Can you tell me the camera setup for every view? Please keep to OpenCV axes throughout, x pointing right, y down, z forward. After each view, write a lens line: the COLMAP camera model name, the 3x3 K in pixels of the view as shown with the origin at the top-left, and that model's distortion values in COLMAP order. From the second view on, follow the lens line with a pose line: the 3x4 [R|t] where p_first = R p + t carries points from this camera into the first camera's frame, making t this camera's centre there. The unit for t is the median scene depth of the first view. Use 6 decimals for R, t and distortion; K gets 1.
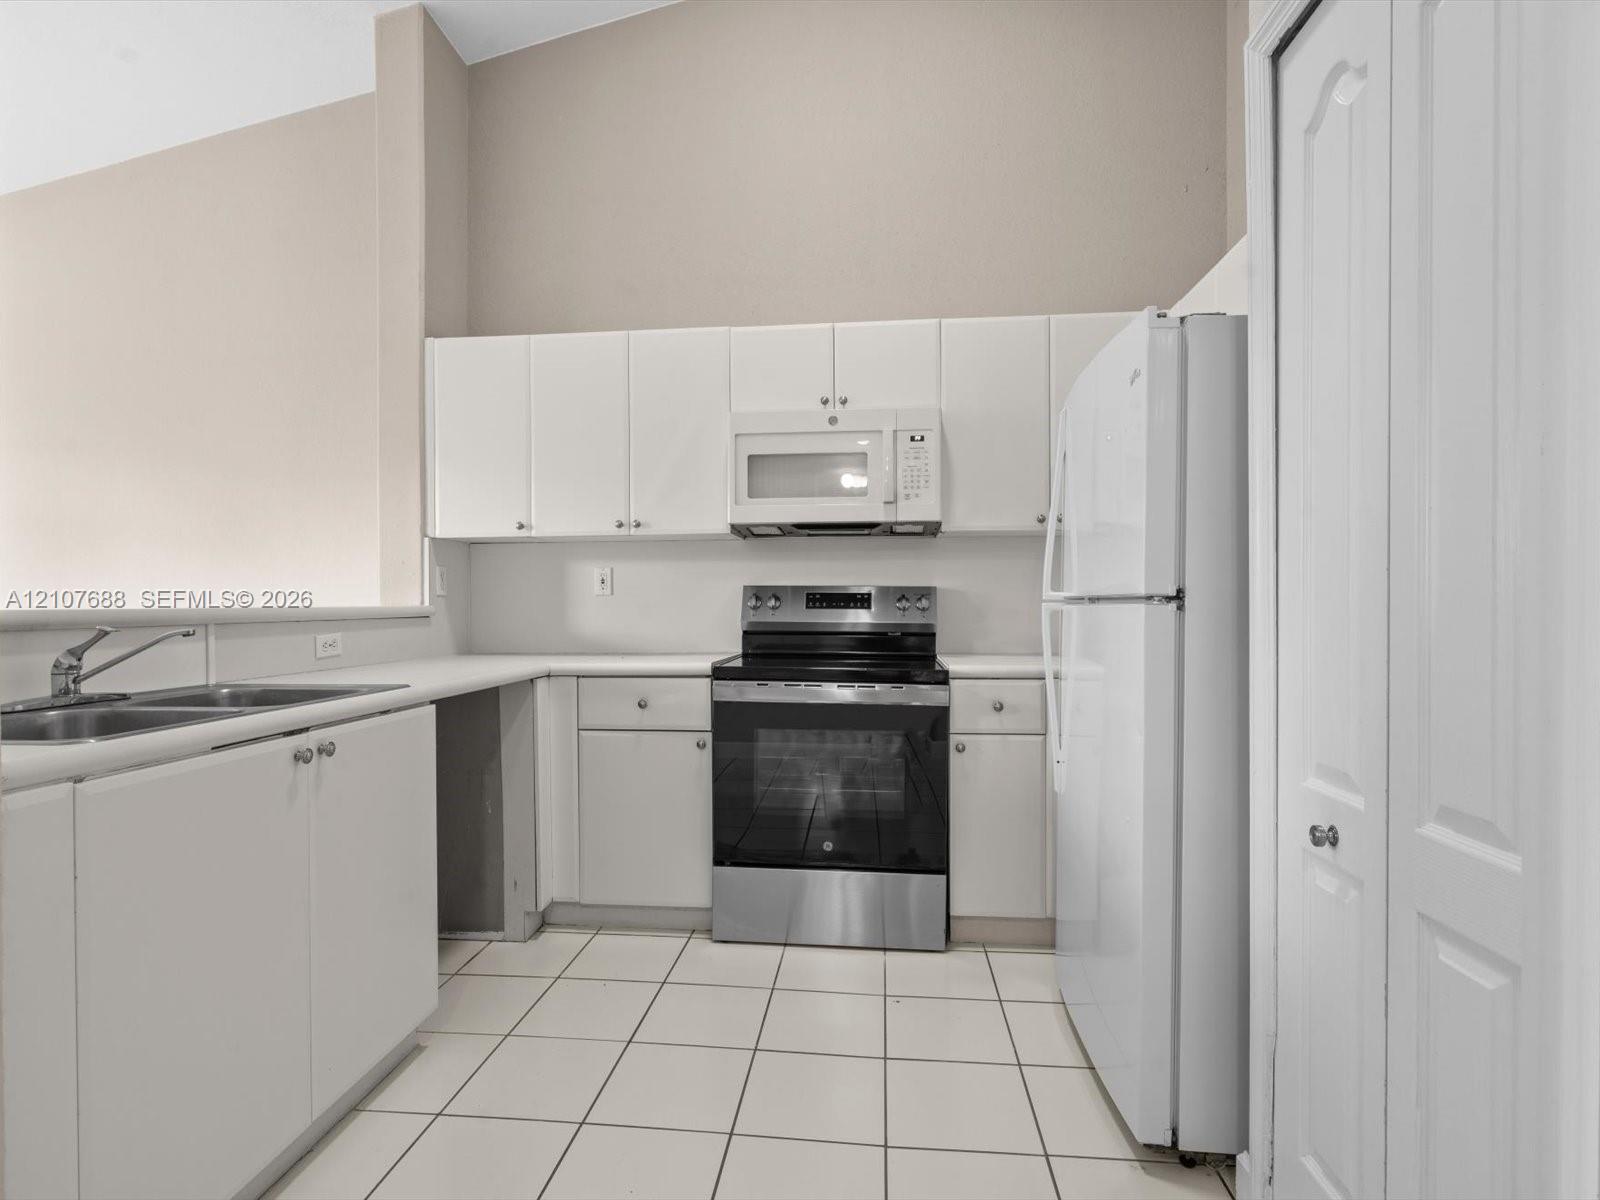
lens RADIAL K [[832.8, 0, 810.8], [0, 832.8, 613.3], [0, 0, 1]] dist [-0.006235, 0.006534]
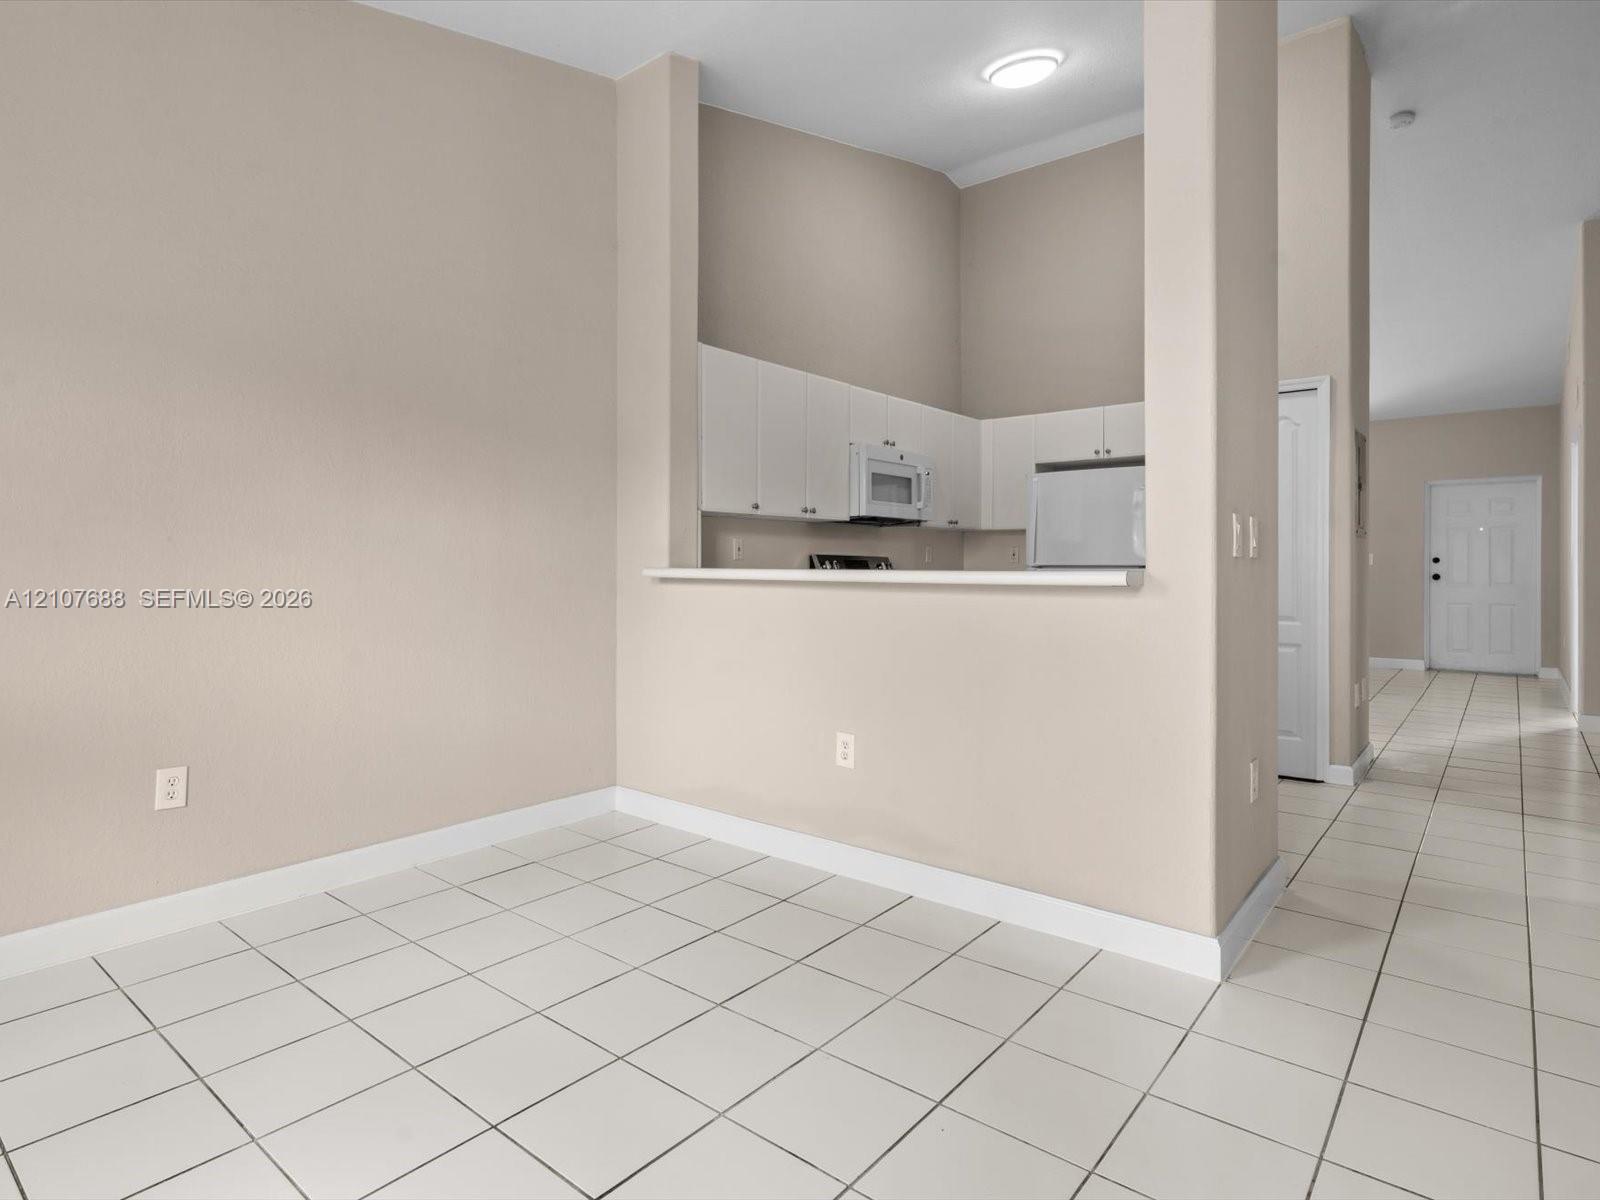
lens RADIAL K [[832.8, 0, 813.7], [0, 832.8, 598.4], [0, 0, 1]] dist [-0.006235, 0.006534]
pose [[0.555504, -0.026997, 0.831076, -1.480365], [0.005986, 0.999577, 0.028469, 0.002764], [-0.831492, -0.010840, 0.555430, 0.215301]]
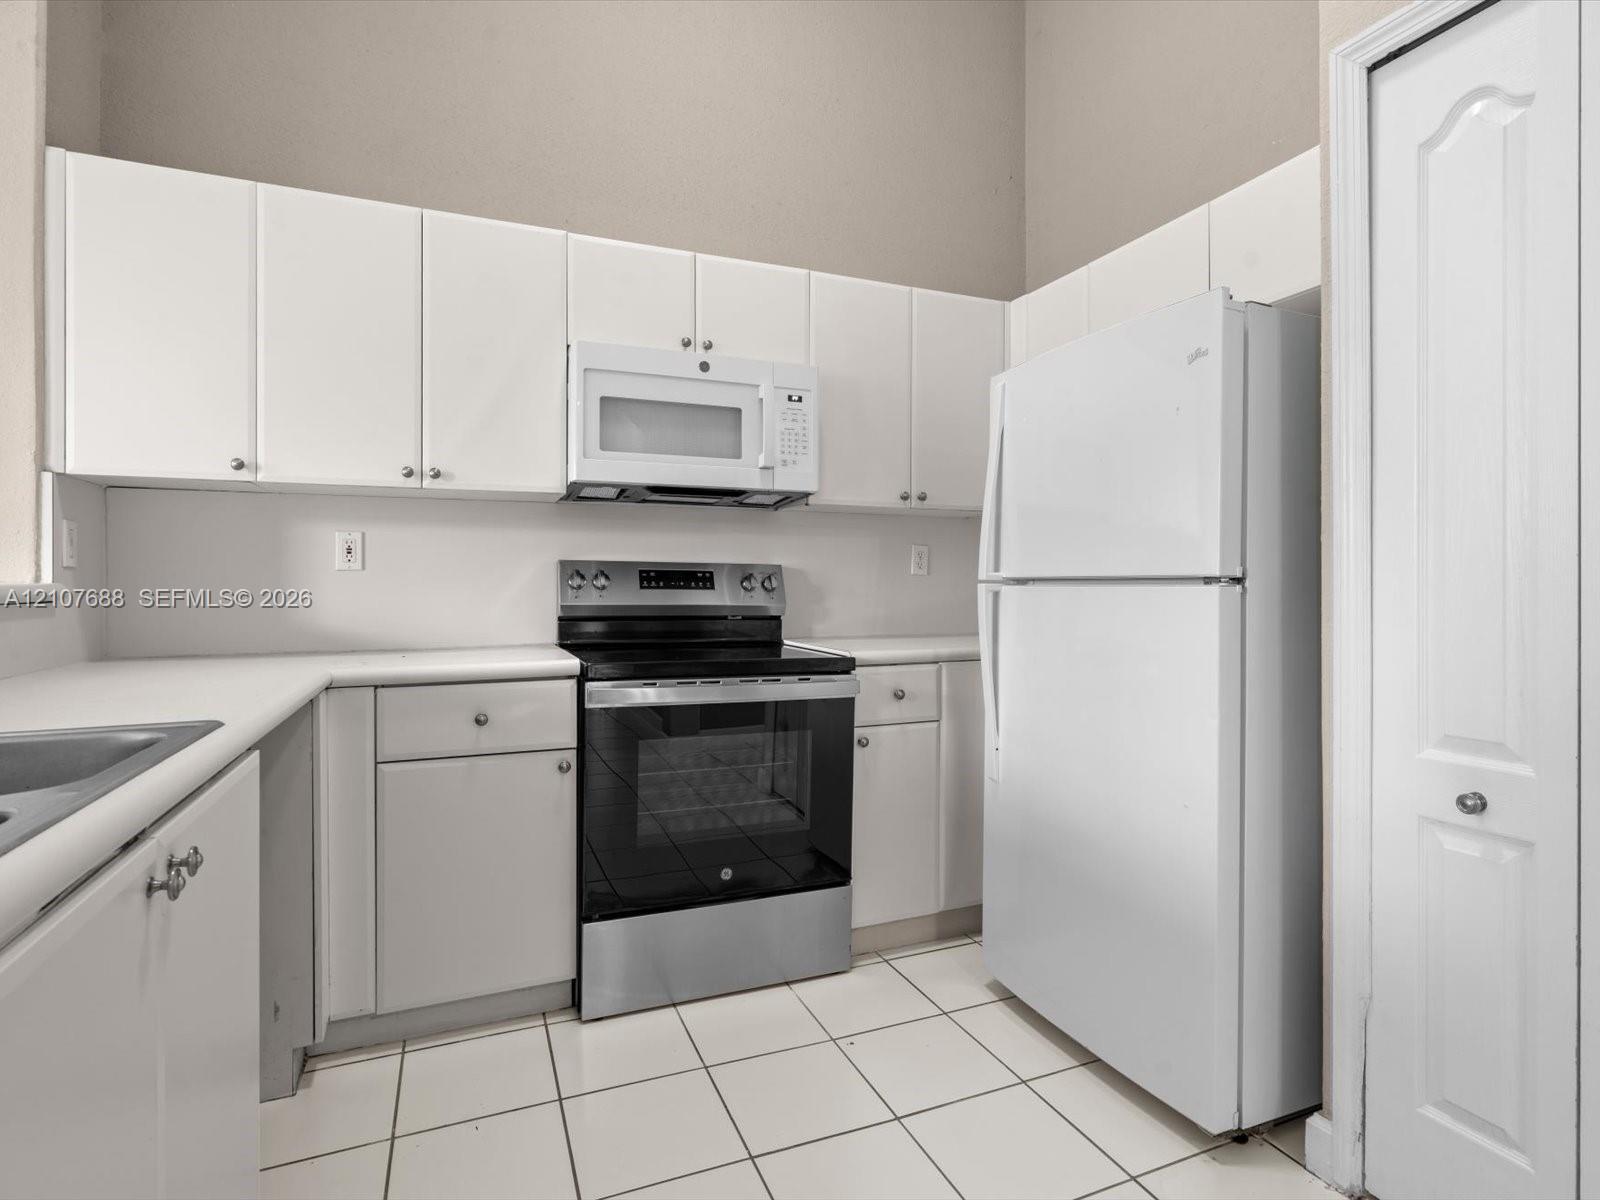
lens RADIAL K [[832.8, 0, 812.0], [0, 832.8, 585.9], [0, 0, 1]] dist [-0.006235, 0.006534]
pose [[0.876328, 0.002909, 0.481706, -0.286110], [0.001324, 0.999963, -0.008447, -0.001680], [-0.481713, 0.008040, 0.876292, 0.209883]]
